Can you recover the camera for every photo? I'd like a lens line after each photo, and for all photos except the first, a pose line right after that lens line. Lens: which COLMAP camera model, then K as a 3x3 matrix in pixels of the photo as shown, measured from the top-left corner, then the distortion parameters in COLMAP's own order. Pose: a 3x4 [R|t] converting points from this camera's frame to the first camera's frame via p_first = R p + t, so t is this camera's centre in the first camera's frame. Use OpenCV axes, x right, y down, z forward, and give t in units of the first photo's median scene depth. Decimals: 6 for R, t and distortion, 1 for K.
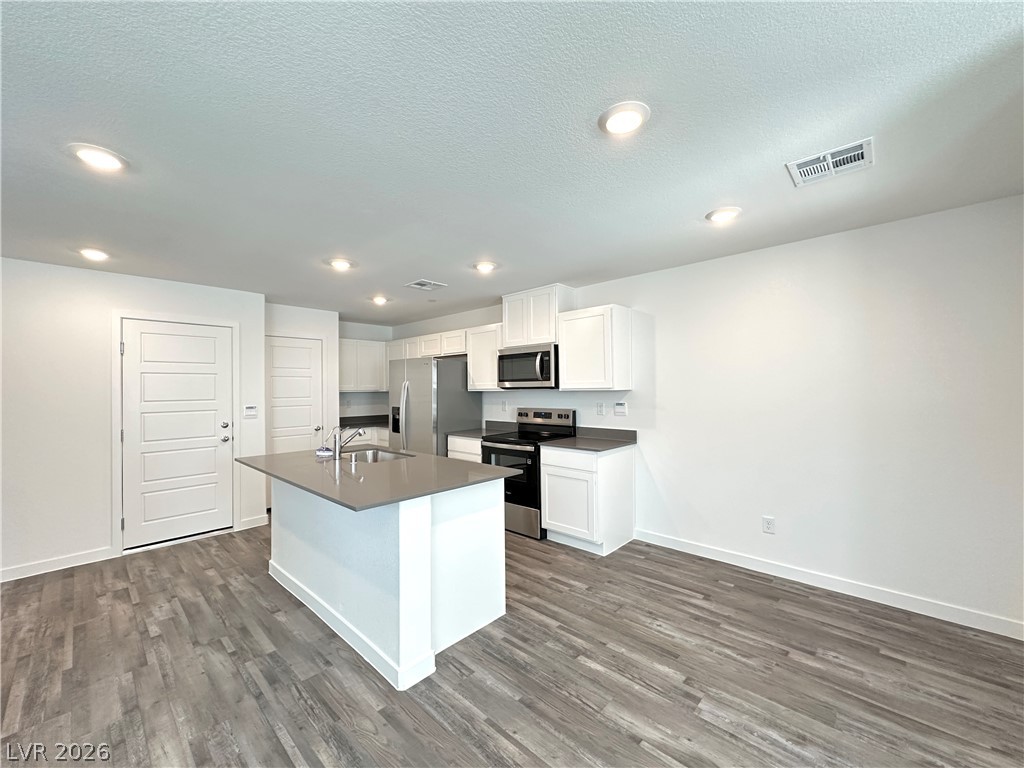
lens RADIAL K [[413.6, 0, 511.8], [0, 413.6, 385.2], [0, 0, 1]] dist [0.000560, 0.000336]
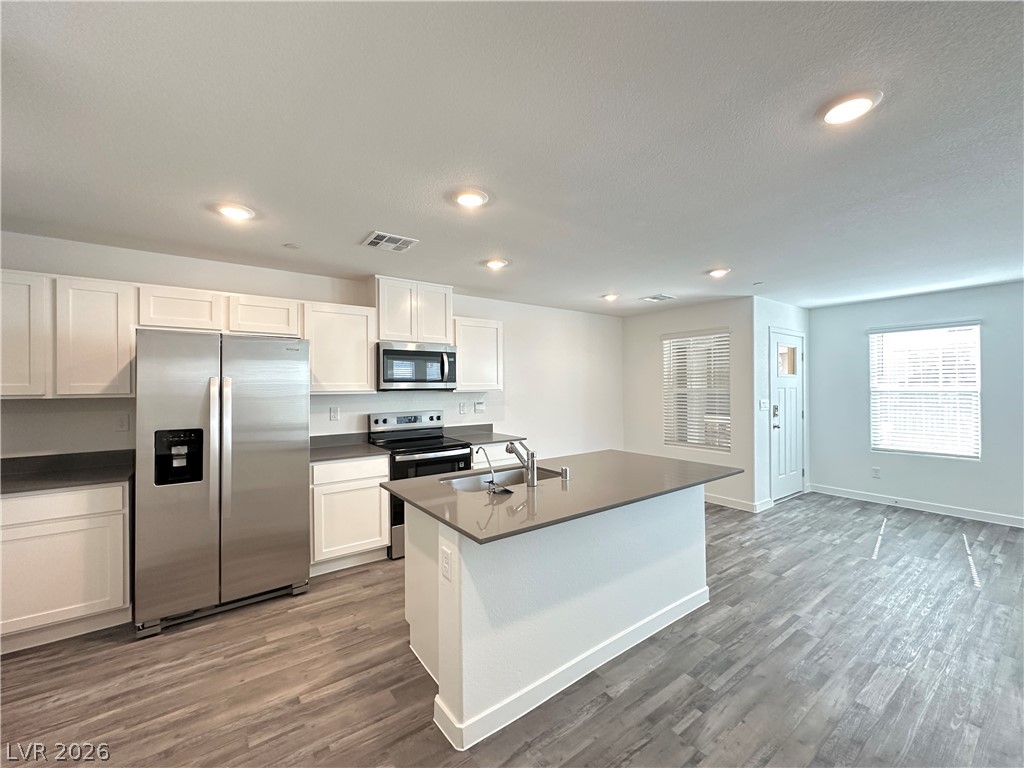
lens RADIAL K [[413.6, 0, 513.1], [0, 413.6, 382.7], [0, 0, 1]] dist [0.000560, 0.000336]
pose [[0.175868, 0.017691, 0.984255, -0.909720], [-0.002722, 0.999843, -0.017485, 0.007906], [-0.984410, 0.000396, 0.175889, 0.713170]]
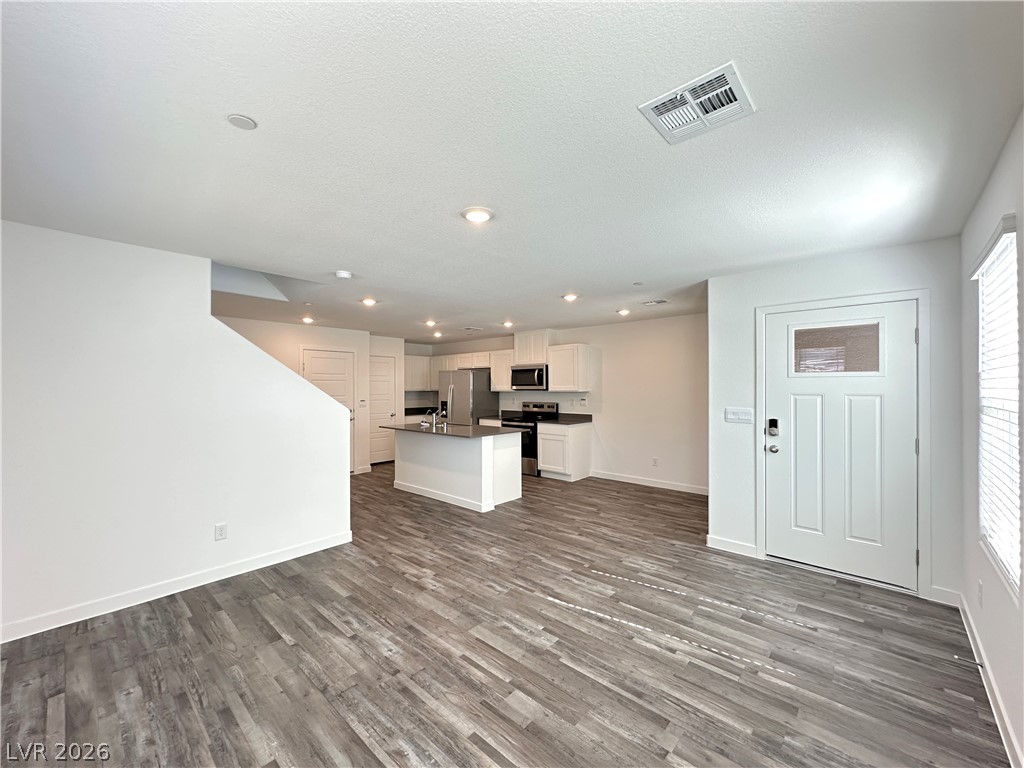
lens RADIAL K [[413.6, 0, 510.5], [0, 413.6, 394.5], [0, 0, 1]] dist [0.000560, 0.000336]
pose [[0.999822, 0.005952, 0.017879, -0.076095], [-0.006409, 0.999651, 0.025623, -0.018152], [-0.017720, -0.025733, 0.999512, -0.743144]]
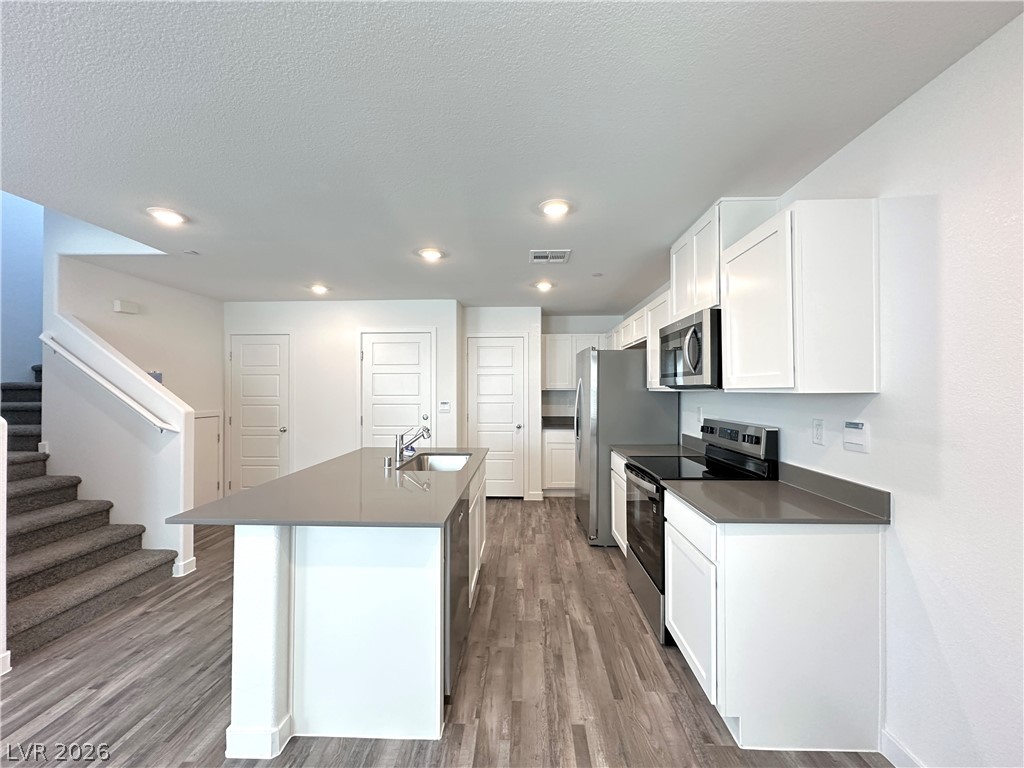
lens RADIAL K [[413.6, 0, 509.6], [0, 413.6, 386.2], [0, 0, 1]] dist [0.000560, 0.000336]
pose [[0.659055, 0.005550, -0.752074, 0.358381], [-0.002050, 0.999982, 0.005584, 0.002990], [0.752092, -0.002138, 0.659055, 0.446216]]
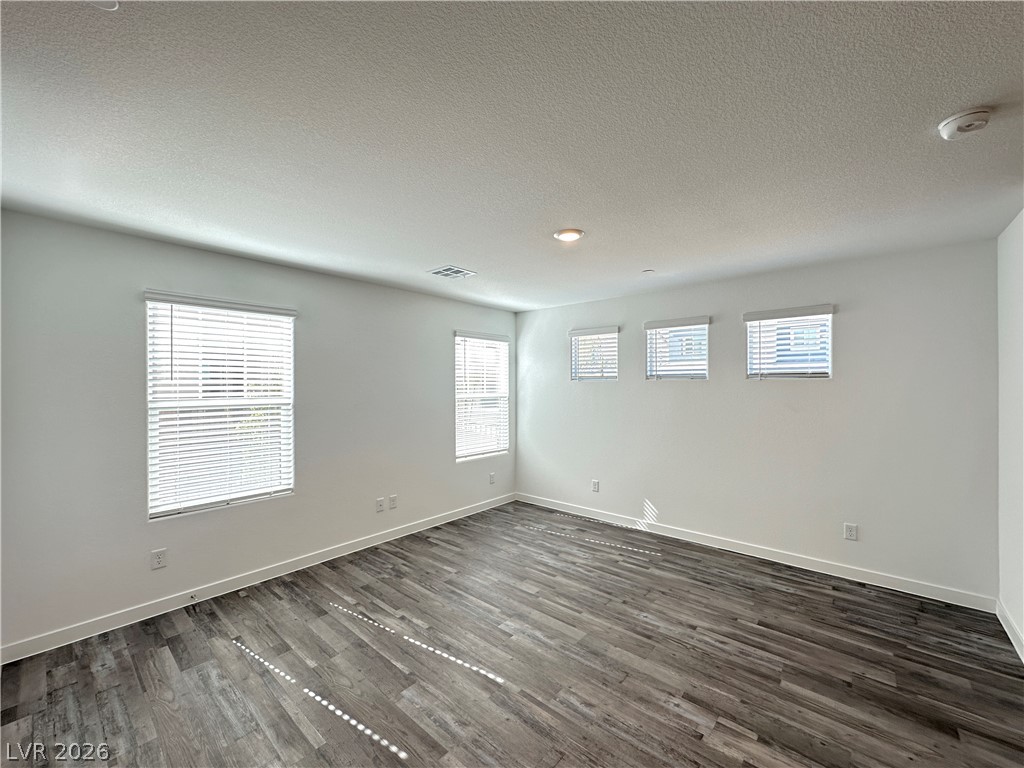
lens RADIAL K [[413.6, 0, 511.6], [0, 413.6, 384.3], [0, 0, 1]] dist [0.000560, 0.000336]
pose [[-0.998983, 0.012929, -0.043189, 0.012300], [0.013300, 0.999877, -0.008311, -0.017784], [0.043076, -0.008877, -0.999032, 0.546174]]
